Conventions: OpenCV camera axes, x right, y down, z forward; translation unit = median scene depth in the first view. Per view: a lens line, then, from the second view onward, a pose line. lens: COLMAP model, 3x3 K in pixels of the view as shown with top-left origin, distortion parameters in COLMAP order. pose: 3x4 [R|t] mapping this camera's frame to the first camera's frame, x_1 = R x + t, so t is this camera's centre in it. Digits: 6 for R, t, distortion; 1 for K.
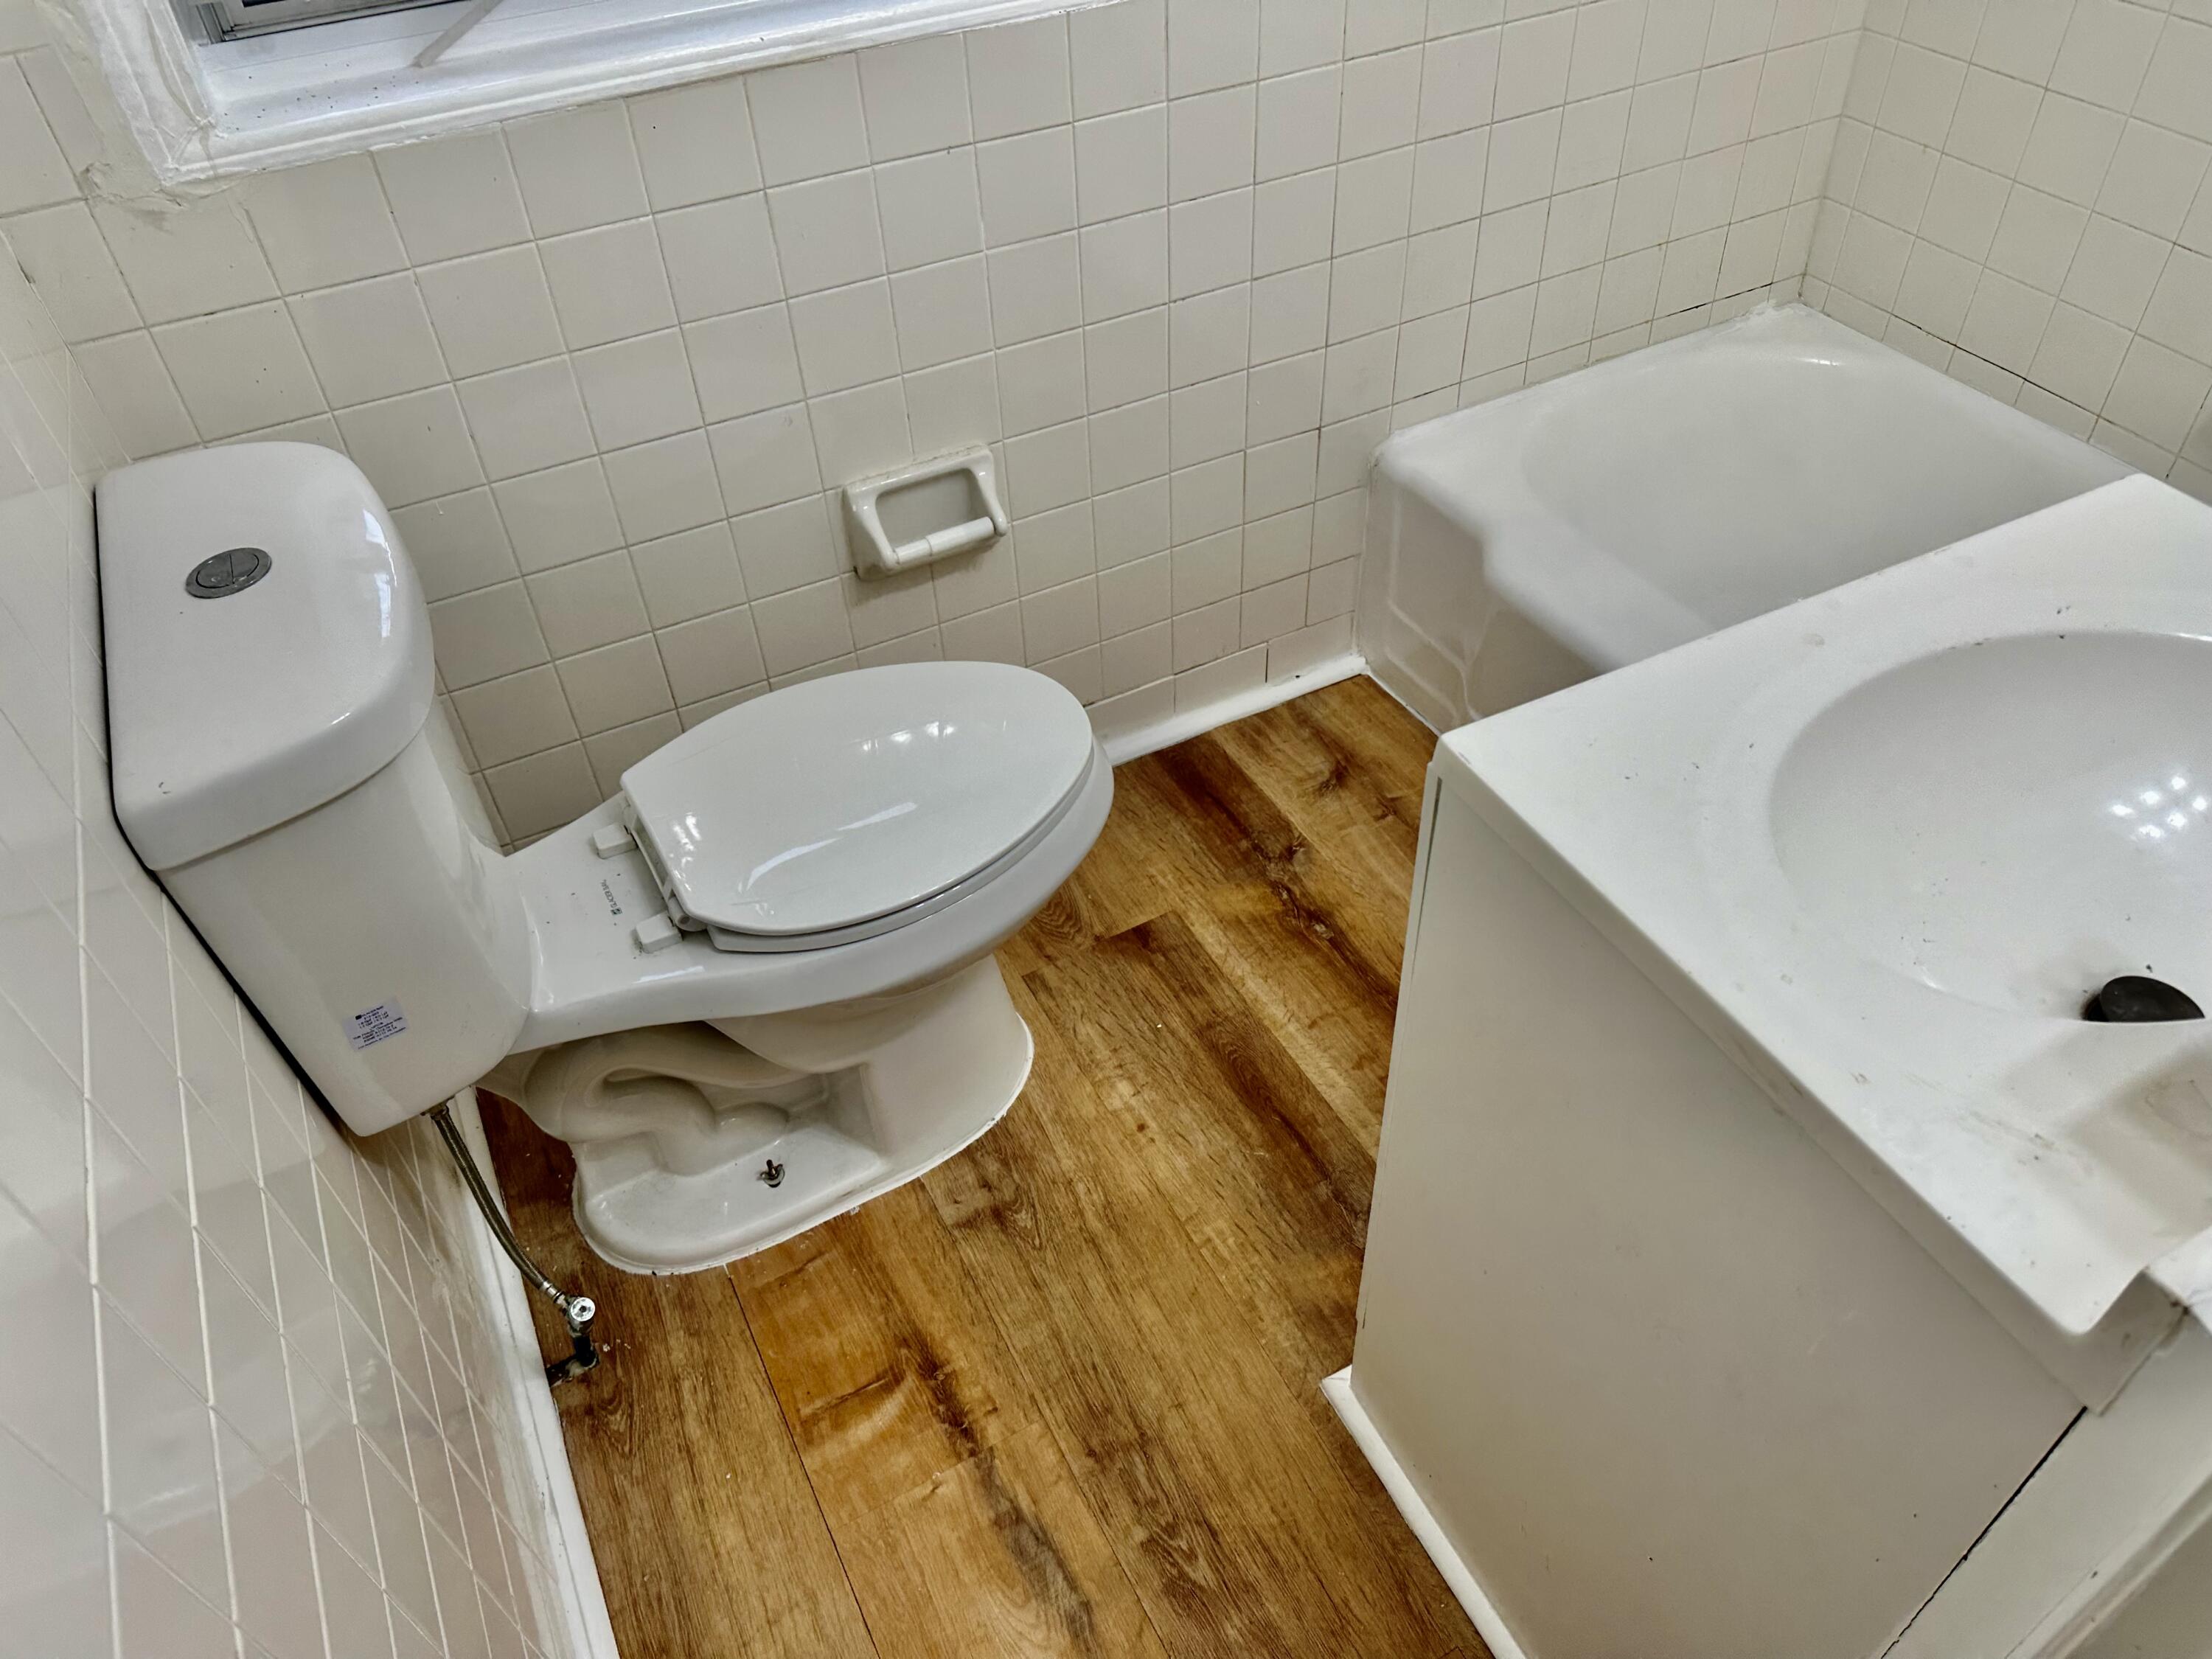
lens RADIAL K [[1546.9, 0, 1125.4], [0, 1546.9, 838.6], [0, 0, 1]] dist [0.053407, -0.076297]
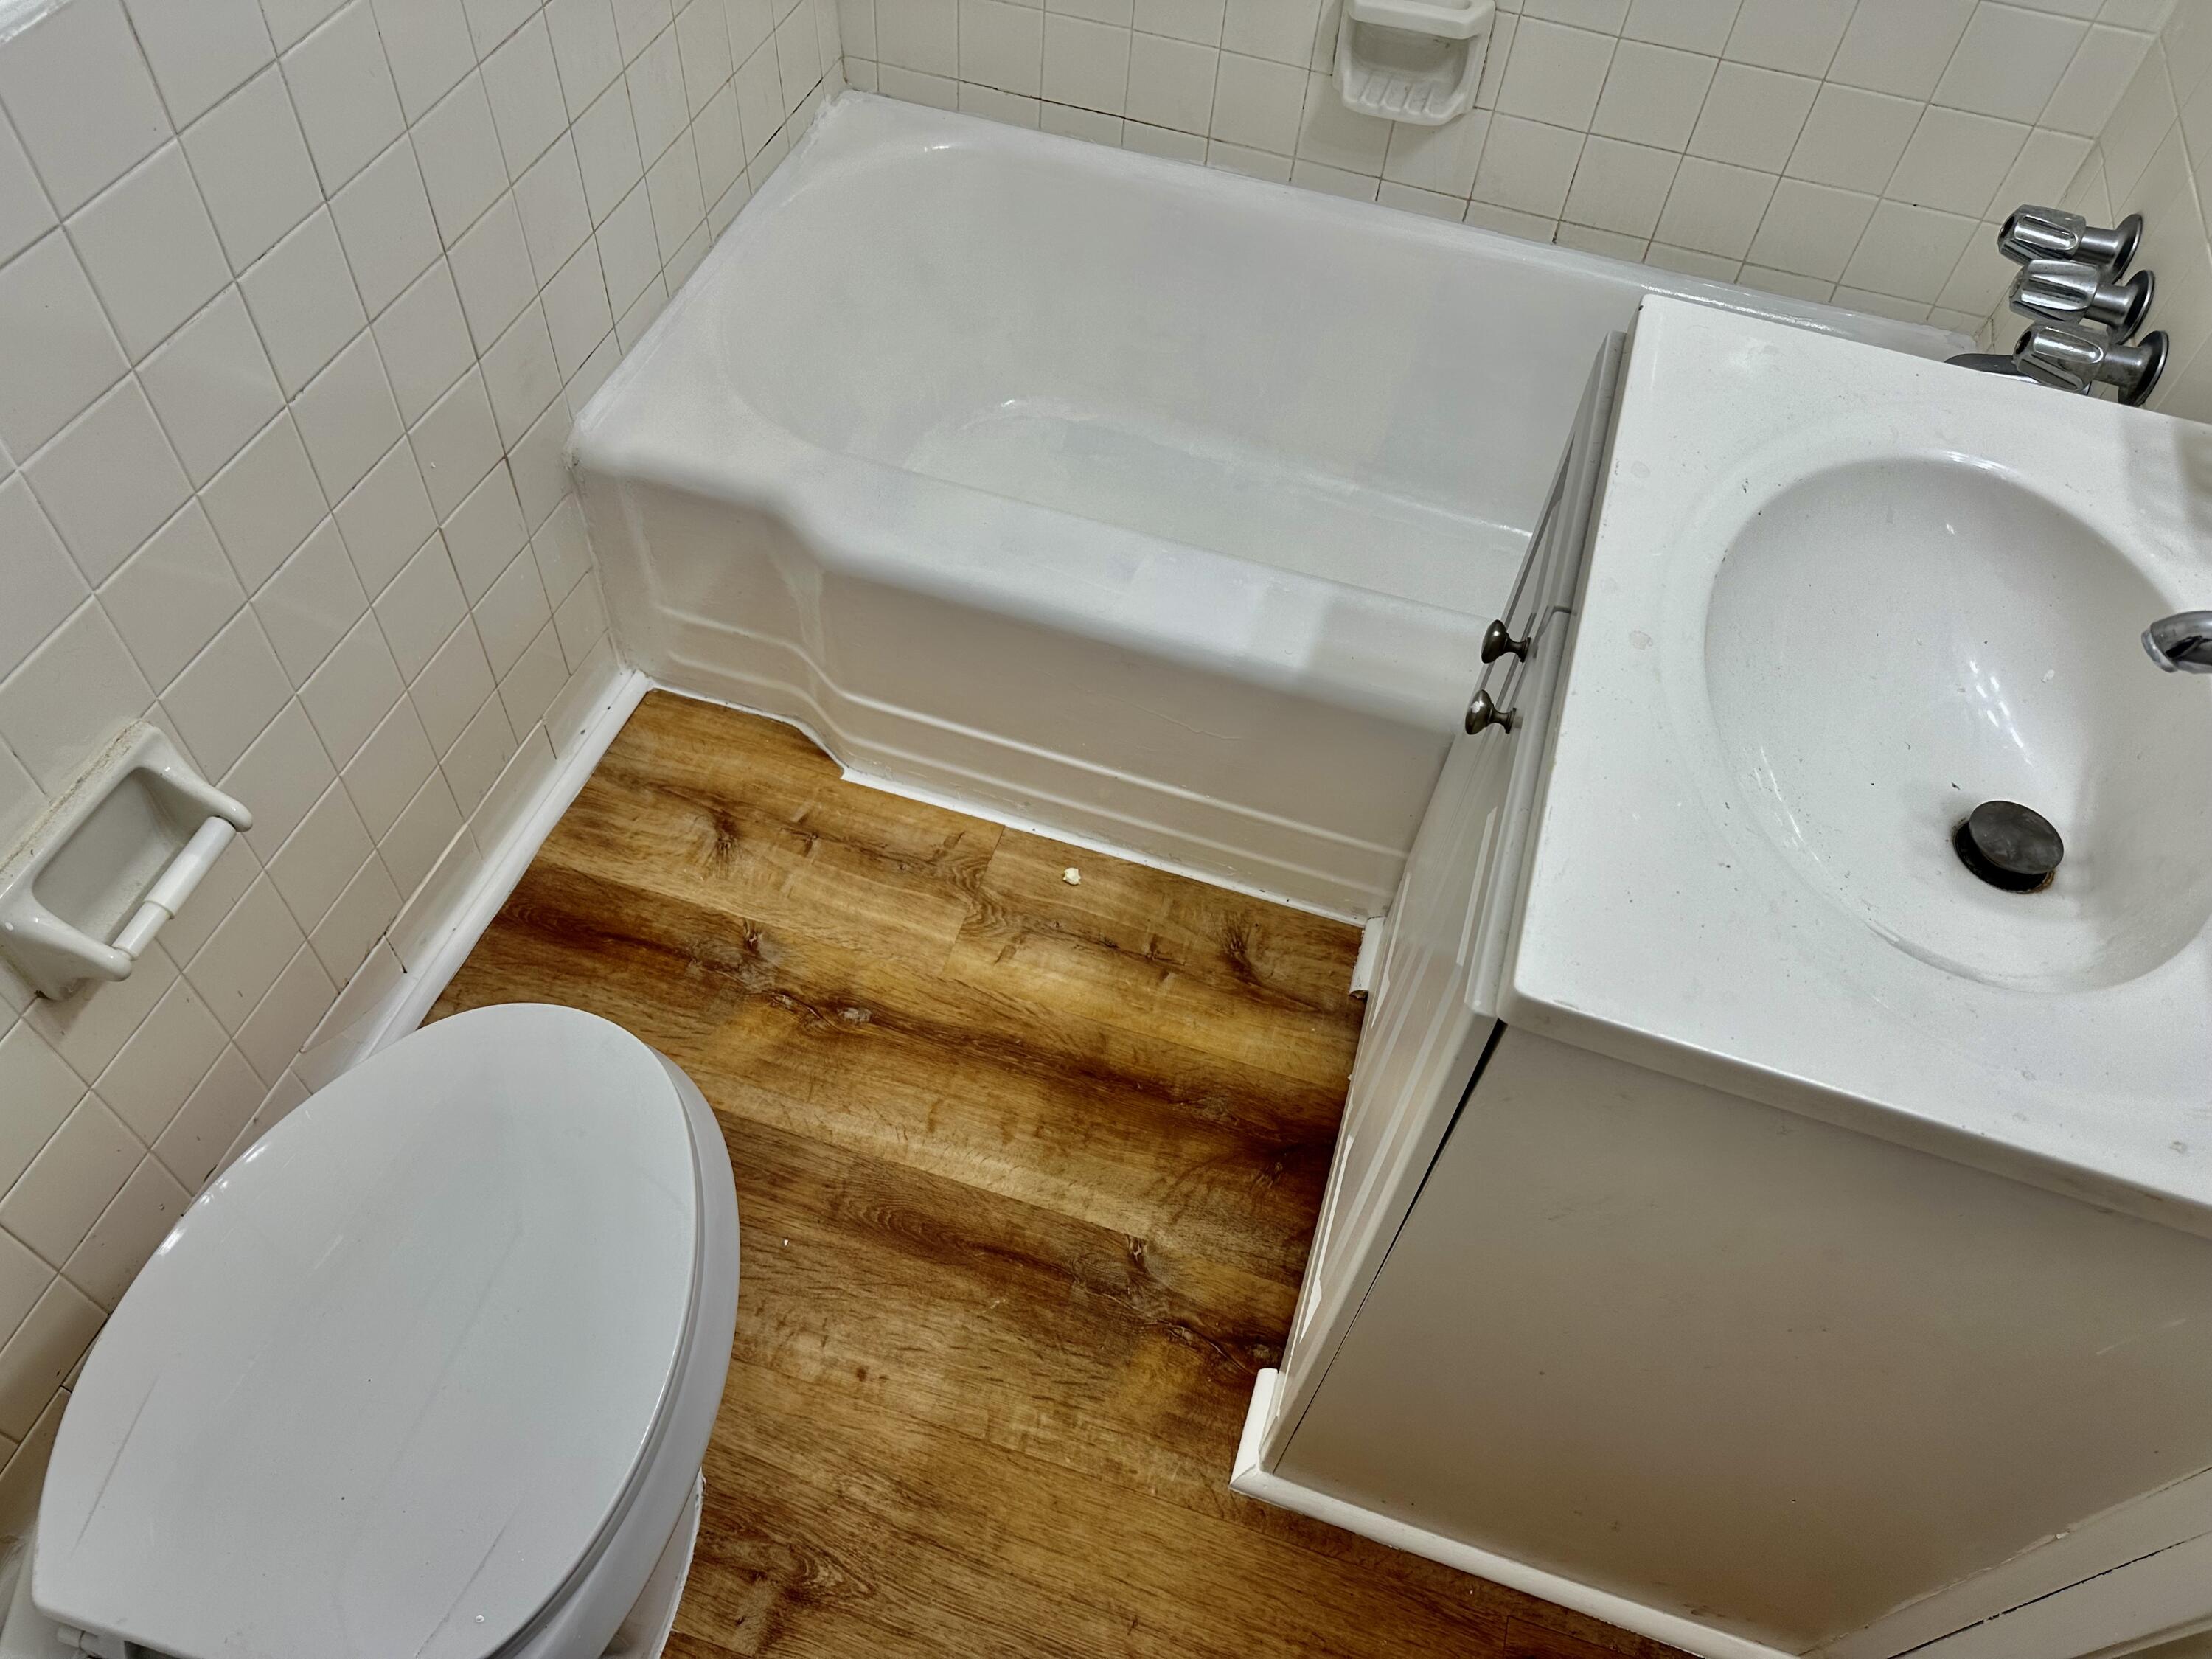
lens RADIAL K [[1546.9, 0, 1026.6], [0, 1546.9, 771.8], [0, 0, 1]] dist [0.053407, -0.076297]
pose [[0.701600, -0.510625, 0.497011, -0.162053], [0.424702, 0.859720, 0.283743, -0.259614], [-0.572177, 0.012007, 0.820042, 0.261271]]
